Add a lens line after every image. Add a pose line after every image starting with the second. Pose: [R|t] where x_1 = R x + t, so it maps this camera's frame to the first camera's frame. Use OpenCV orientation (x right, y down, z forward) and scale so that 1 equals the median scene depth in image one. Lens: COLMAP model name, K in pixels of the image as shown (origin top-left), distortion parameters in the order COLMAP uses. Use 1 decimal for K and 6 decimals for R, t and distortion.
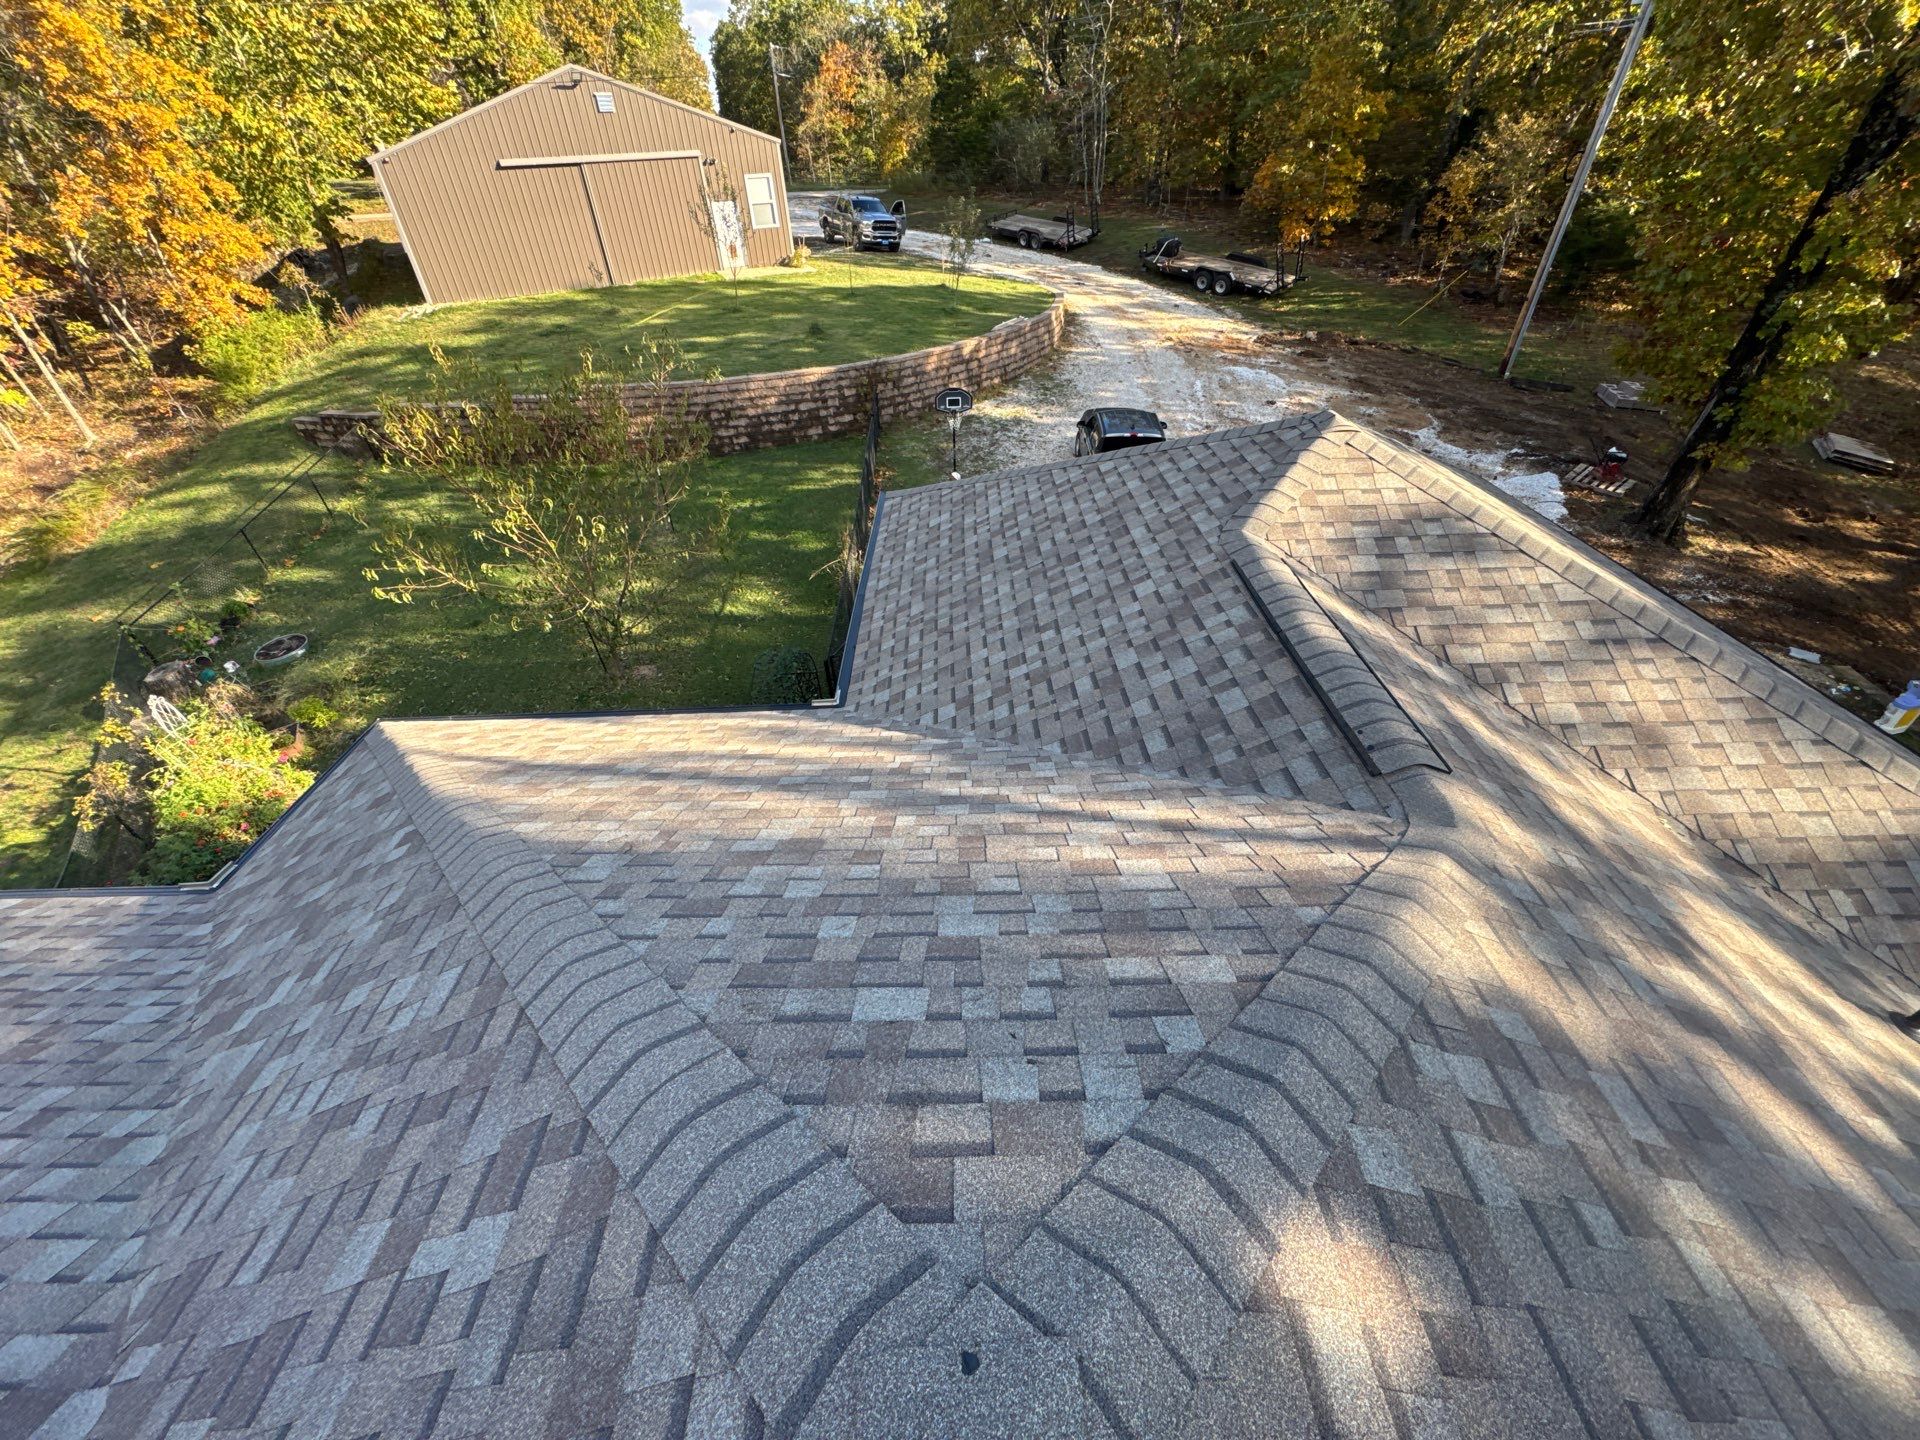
lens RADIAL K [[760.6, 0, 960.0], [0, 760.6, 720.0], [0, 0, 1]] dist [-0.003293, -0.000090]
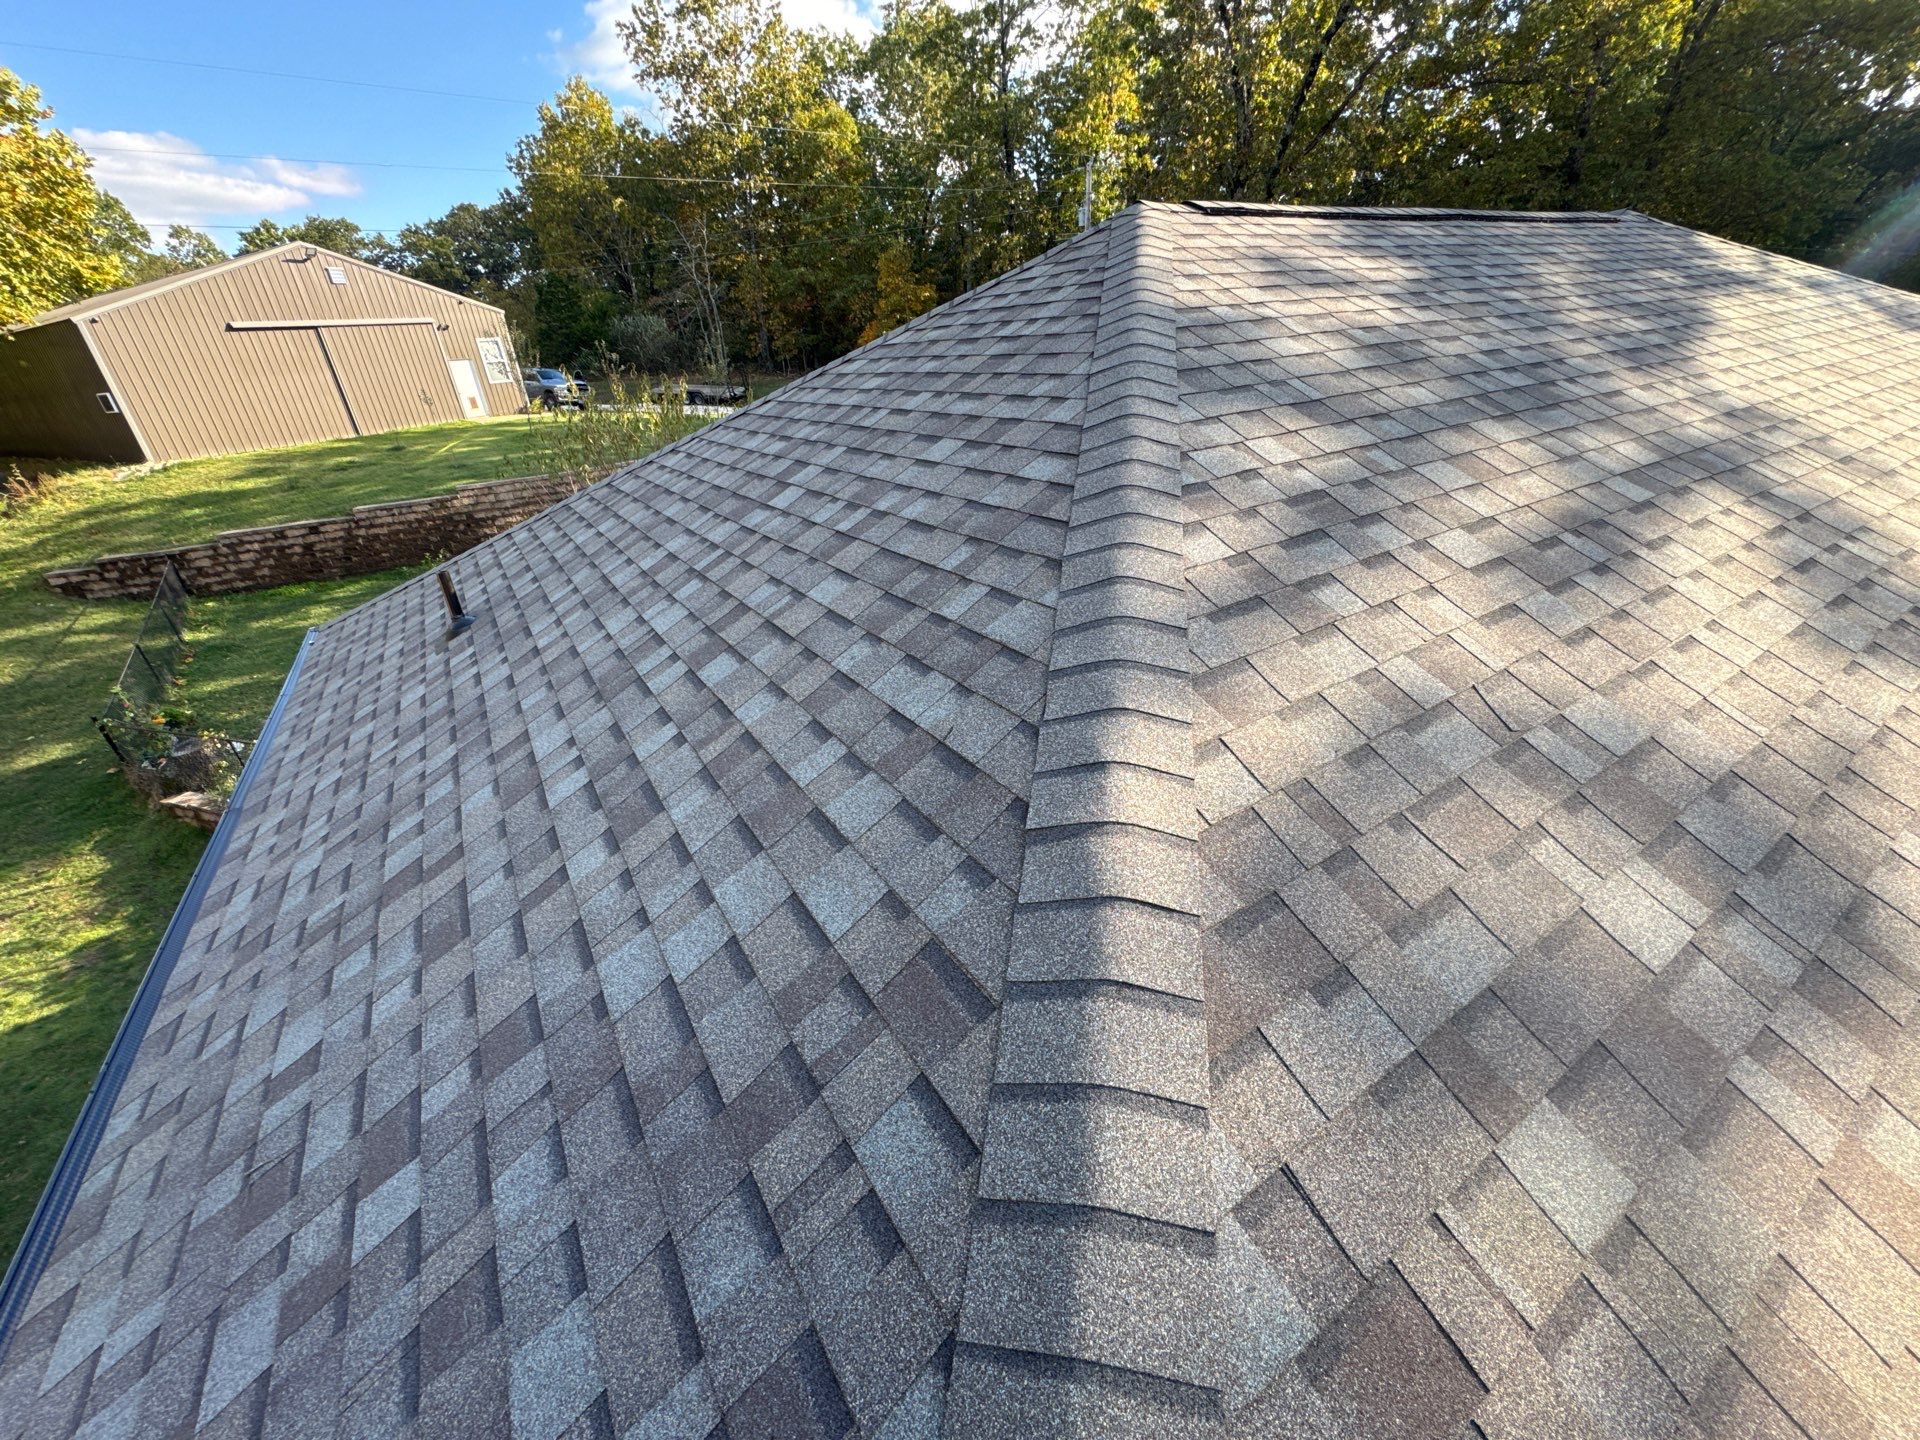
lens RADIAL K [[760.6, 0, 960.0], [0, 760.6, 720.0], [0, 0, 1]] dist [-0.003293, -0.000090]
pose [[0.839706, -0.263722, 0.474705, -0.405070], [0.360869, 0.924216, -0.124894, 0.205886], [-0.405793, 0.276180, 0.871238, -0.104180]]
